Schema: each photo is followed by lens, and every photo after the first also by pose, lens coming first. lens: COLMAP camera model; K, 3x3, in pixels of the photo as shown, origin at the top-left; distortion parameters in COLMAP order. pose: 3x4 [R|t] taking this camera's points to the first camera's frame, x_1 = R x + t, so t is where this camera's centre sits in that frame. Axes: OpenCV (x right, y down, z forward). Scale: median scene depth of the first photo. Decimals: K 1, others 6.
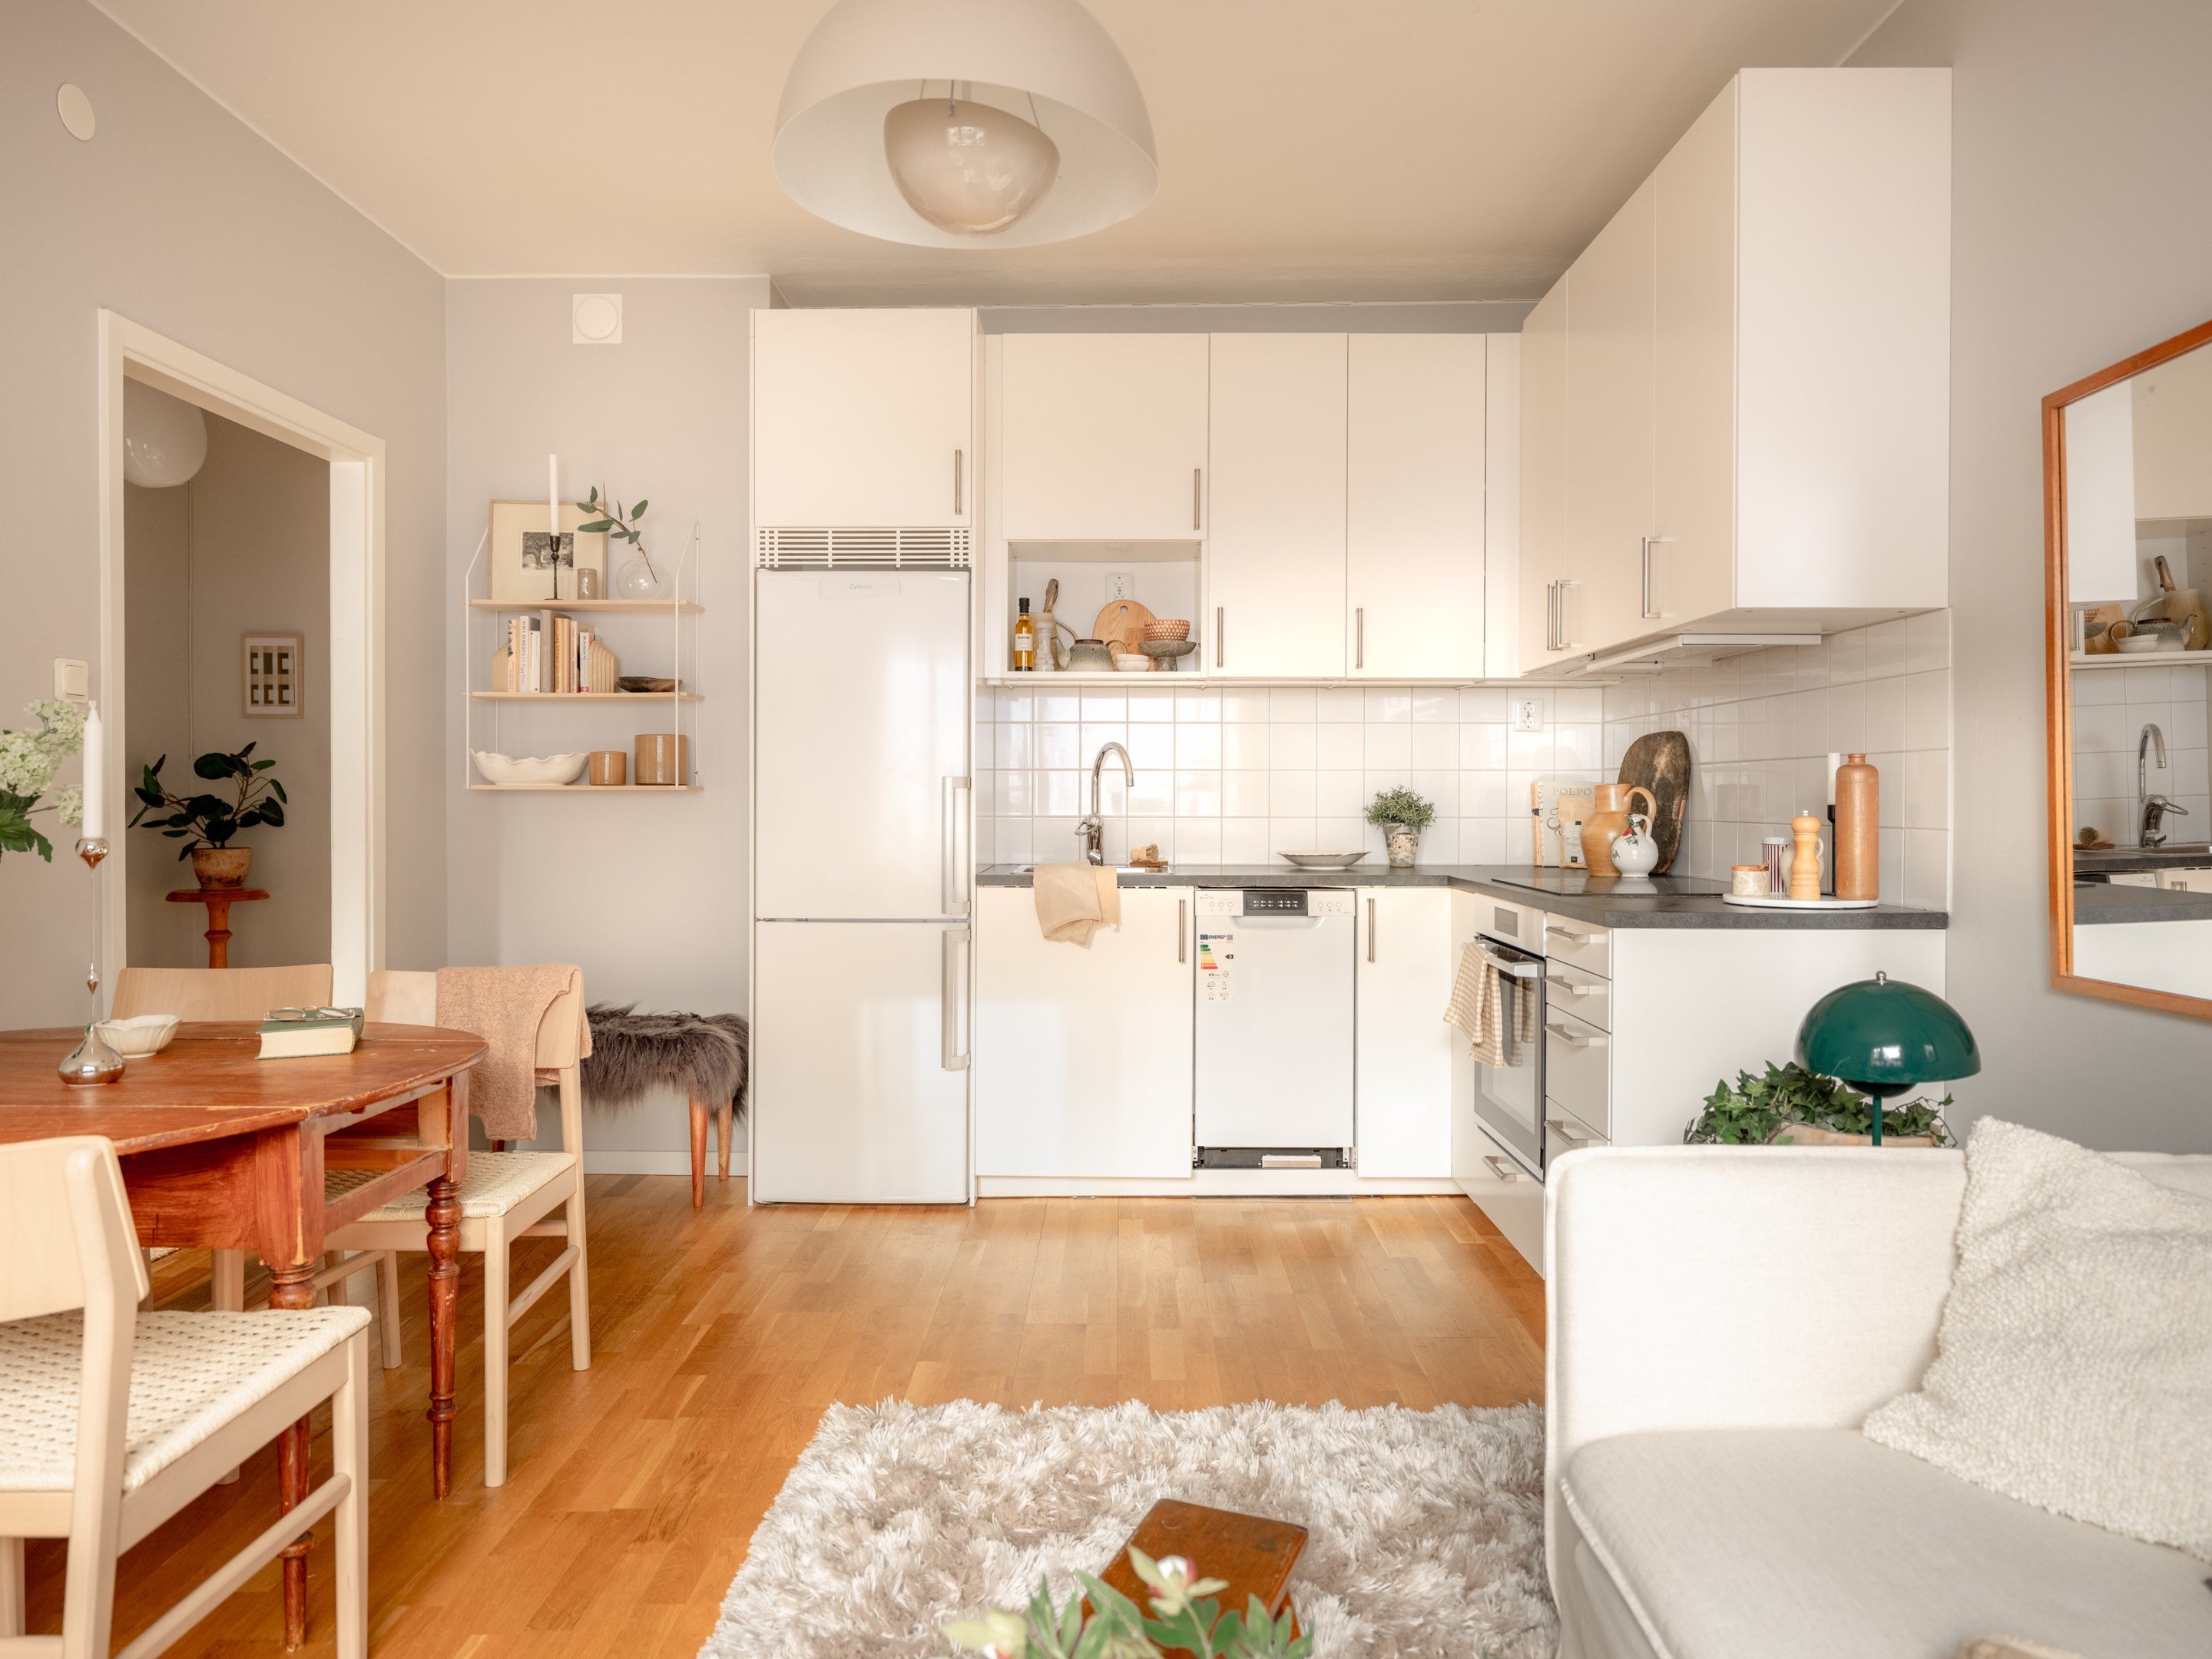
lens RADIAL K [[1411.3, 0, 1111.0], [0, 1411.3, 817.3], [0, 0, 1]] dist [0.005449, 0.000936]
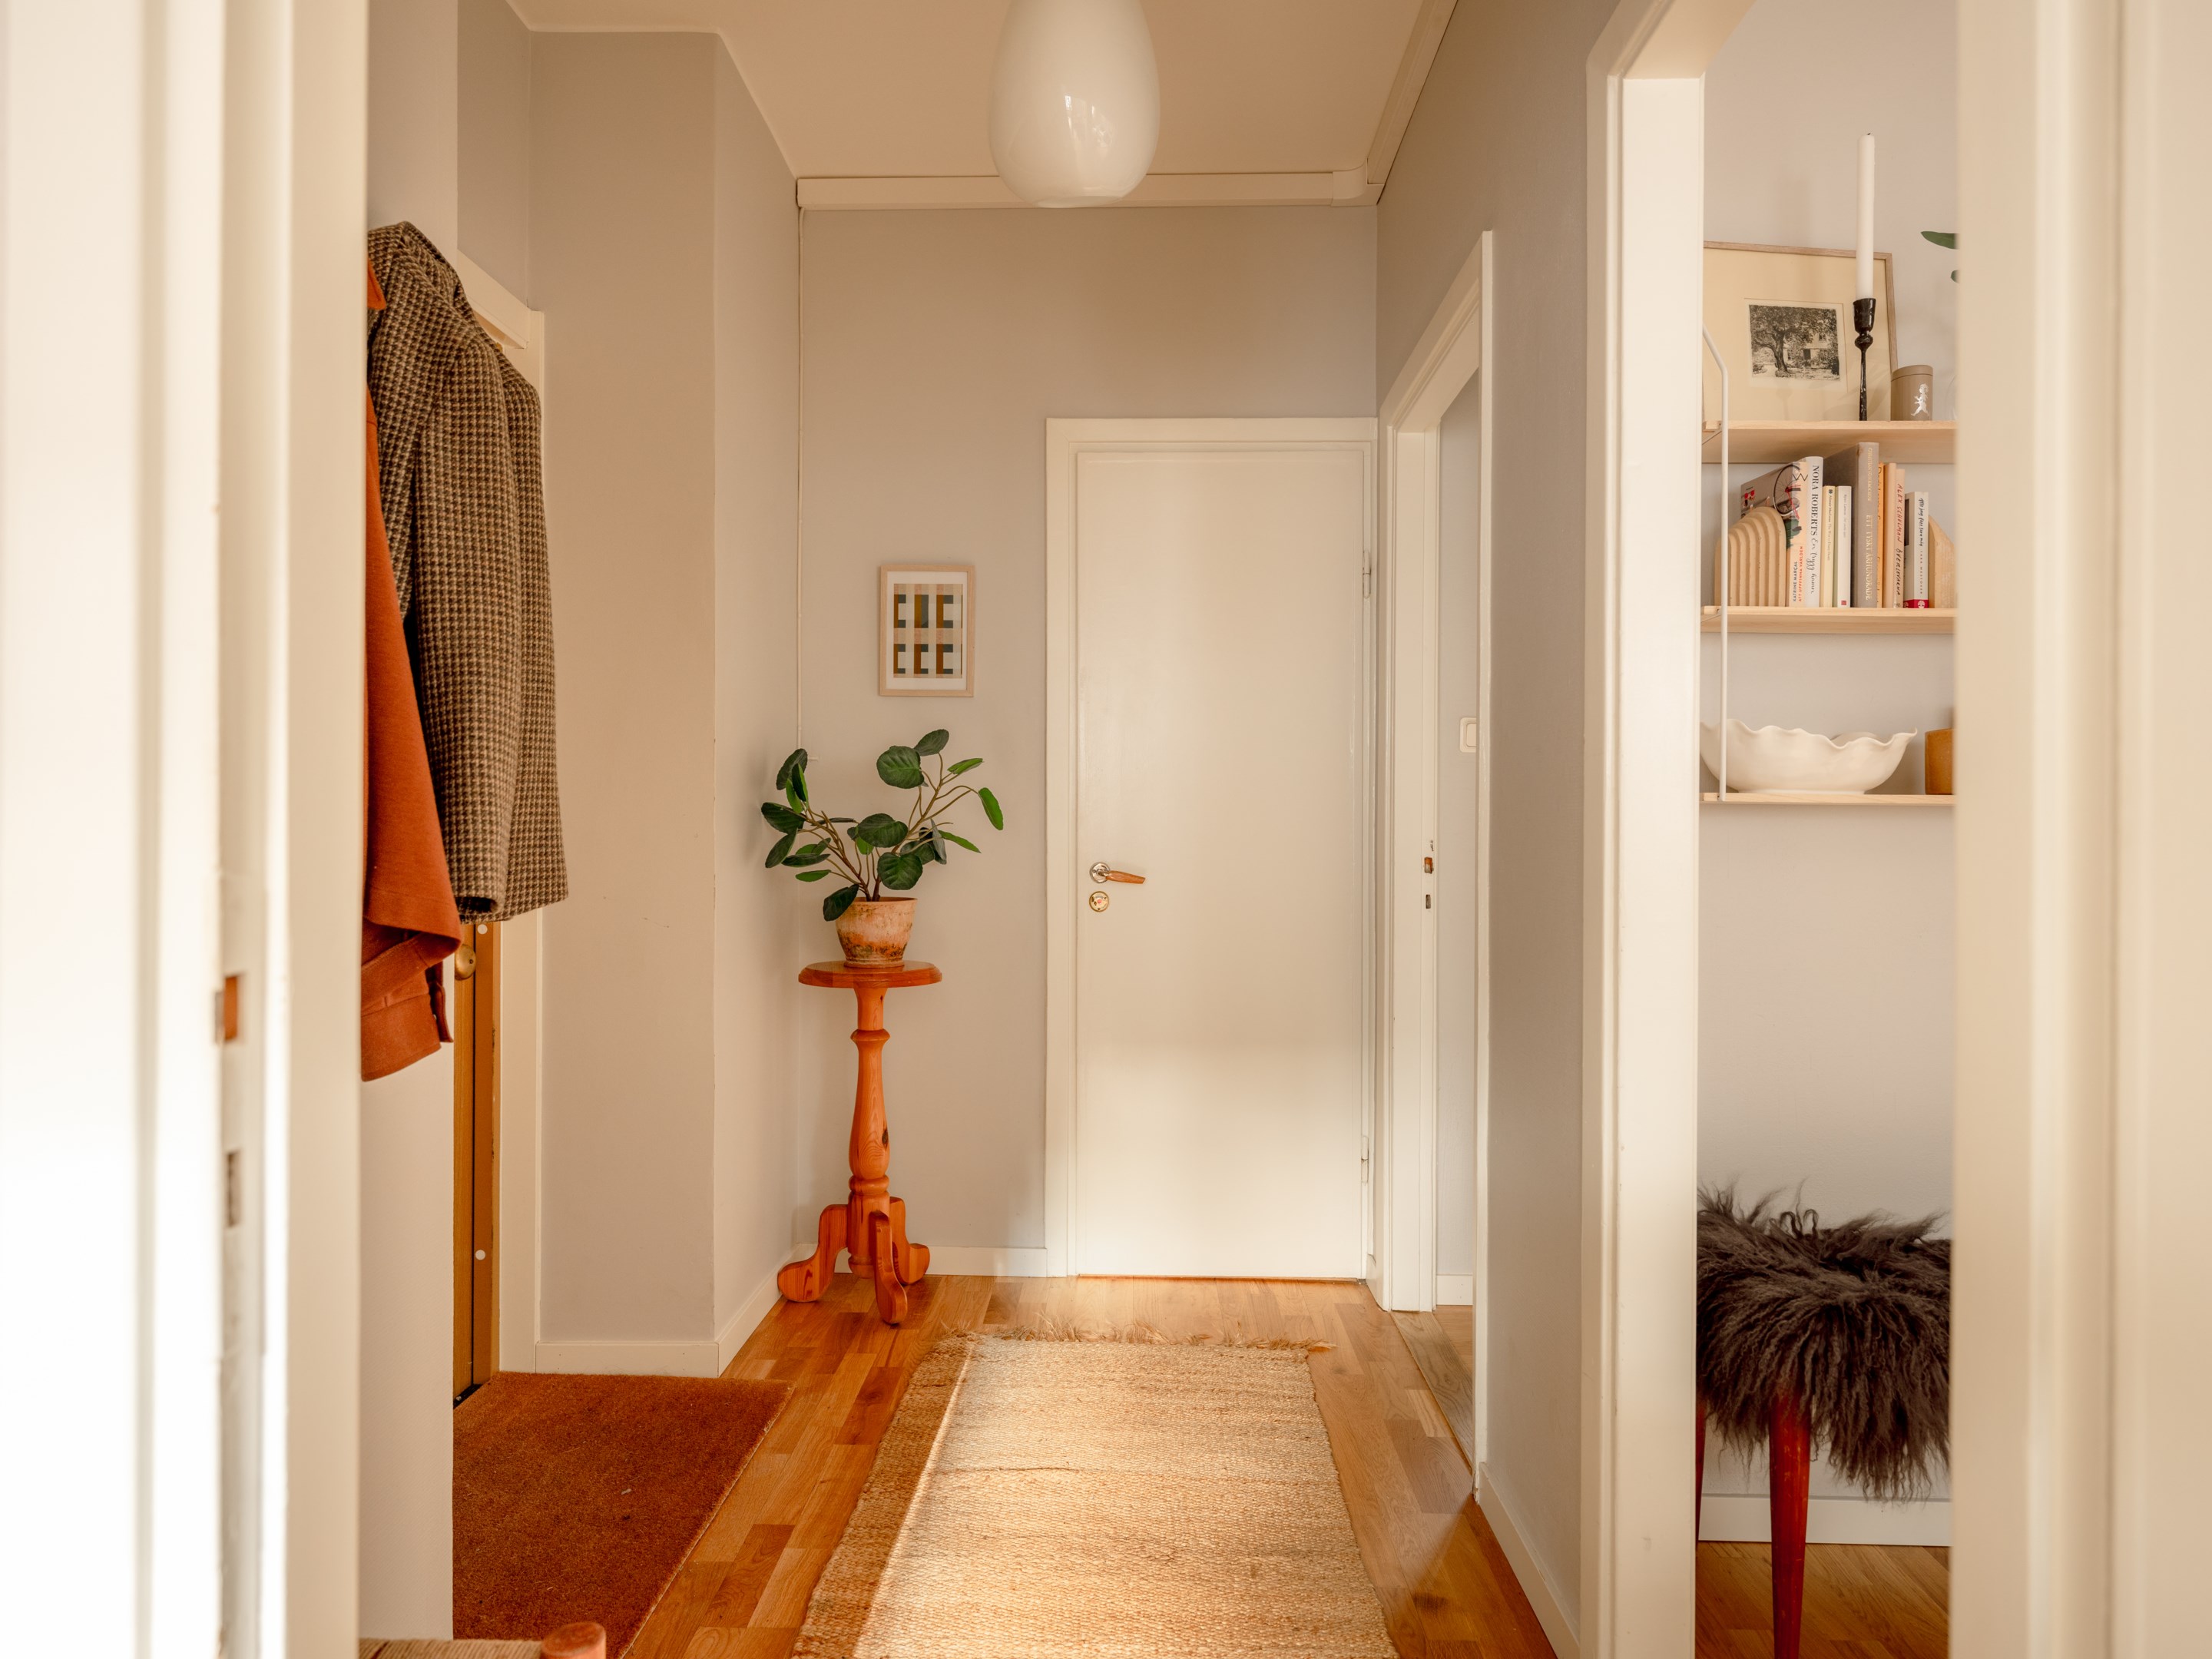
lens RADIAL K [[1351.0, 0, 1100.9], [0, 1351.0, 834.3], [0, 0, 1]] dist [0.001576, 0.001674]
pose [[0.999586, 0.010954, -0.026587, -0.496959], [-0.011472, 0.999745, -0.019428, 0.003730], [0.026367, 0.019725, 0.999458, 0.389432]]
